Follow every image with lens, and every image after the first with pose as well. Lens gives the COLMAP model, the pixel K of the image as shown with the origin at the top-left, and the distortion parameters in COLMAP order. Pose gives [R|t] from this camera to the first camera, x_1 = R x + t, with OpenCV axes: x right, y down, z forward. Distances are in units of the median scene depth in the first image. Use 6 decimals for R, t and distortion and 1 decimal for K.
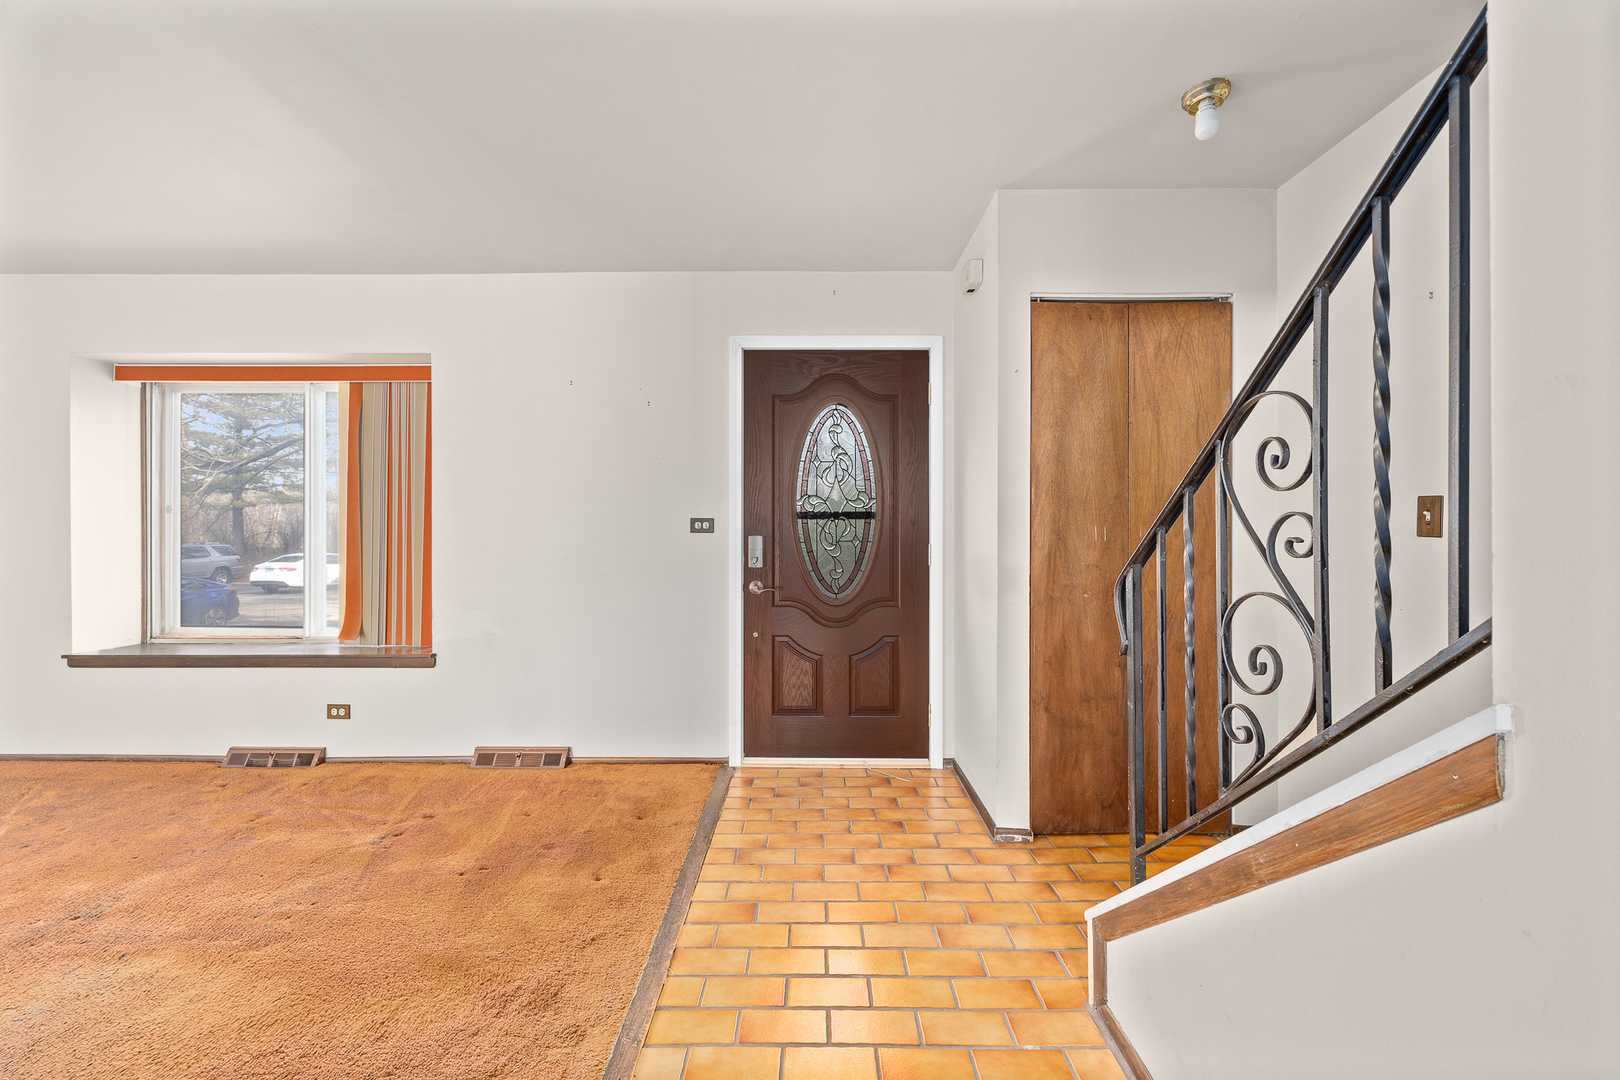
lens RADIAL K [[610.3, 0, 810.4], [0, 610.3, 531.5], [0, 0, 1]] dist [-0.001280, 0.000092]
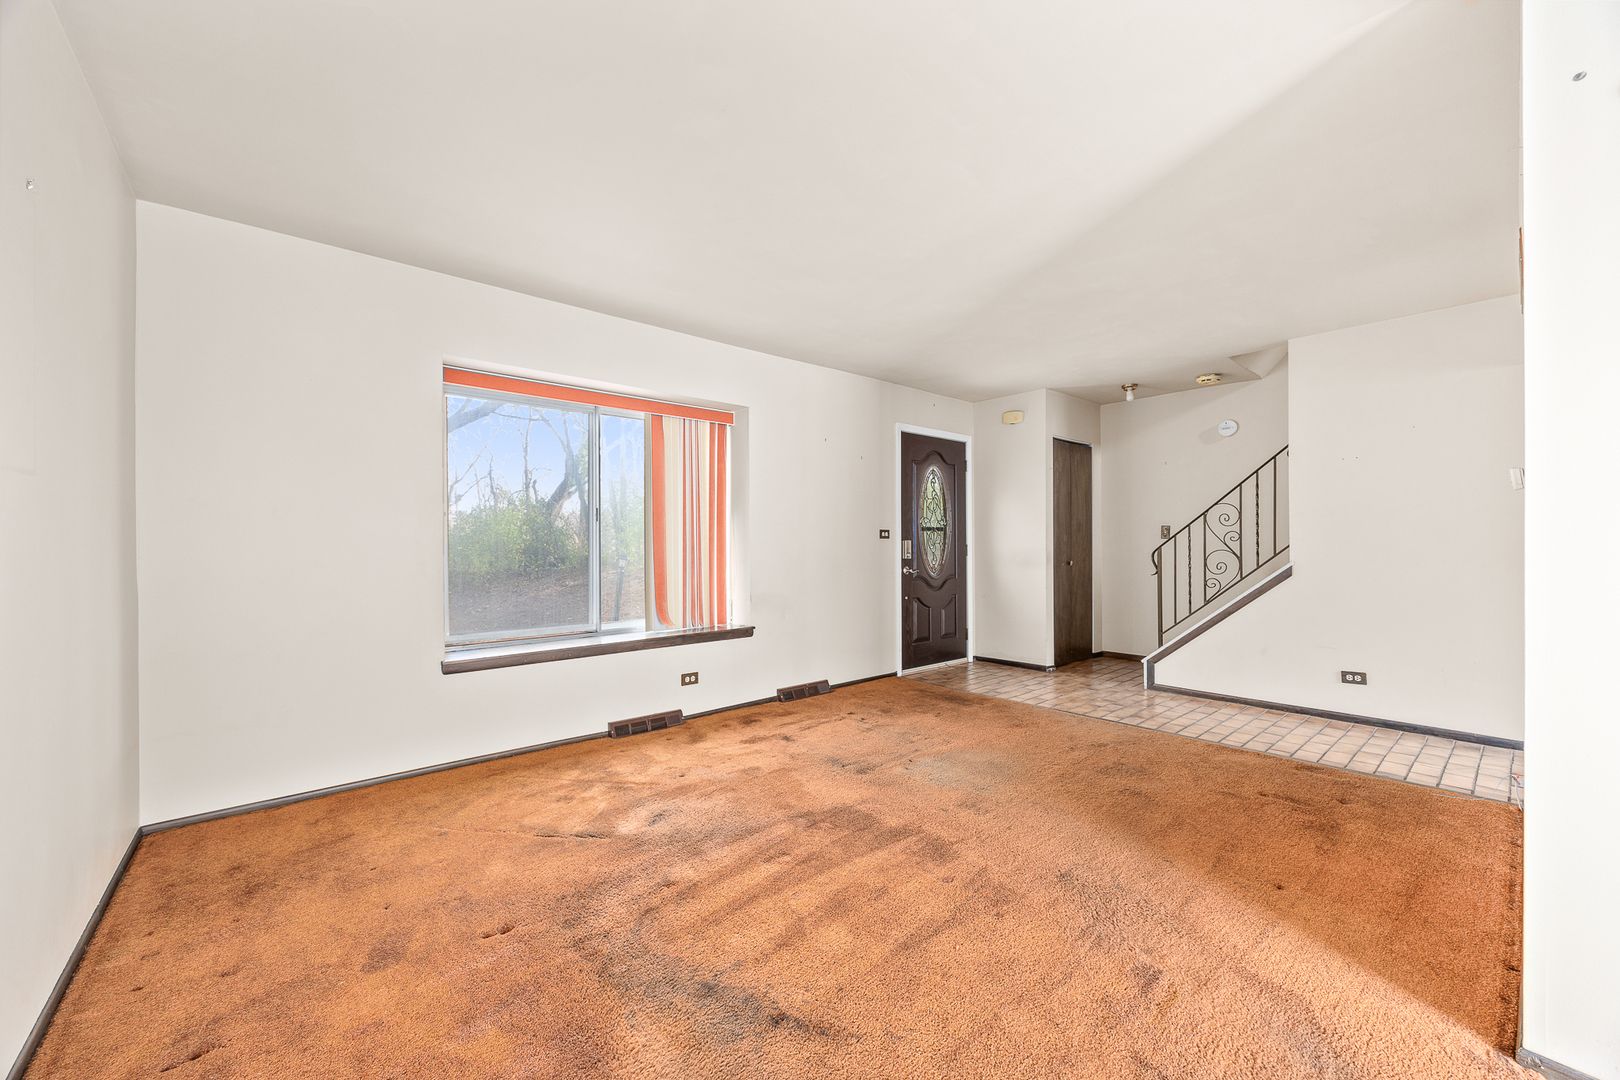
lens RADIAL K [[610.3, 0, 810.8], [0, 610.3, 543.6], [0, 0, 1]] dist [-0.001280, 0.000092]
pose [[0.762181, -0.003540, 0.647354, -1.404329], [0.003392, 0.999993, 0.001474, 0.012850], [-0.647355, 0.001072, 0.762188, -0.131594]]
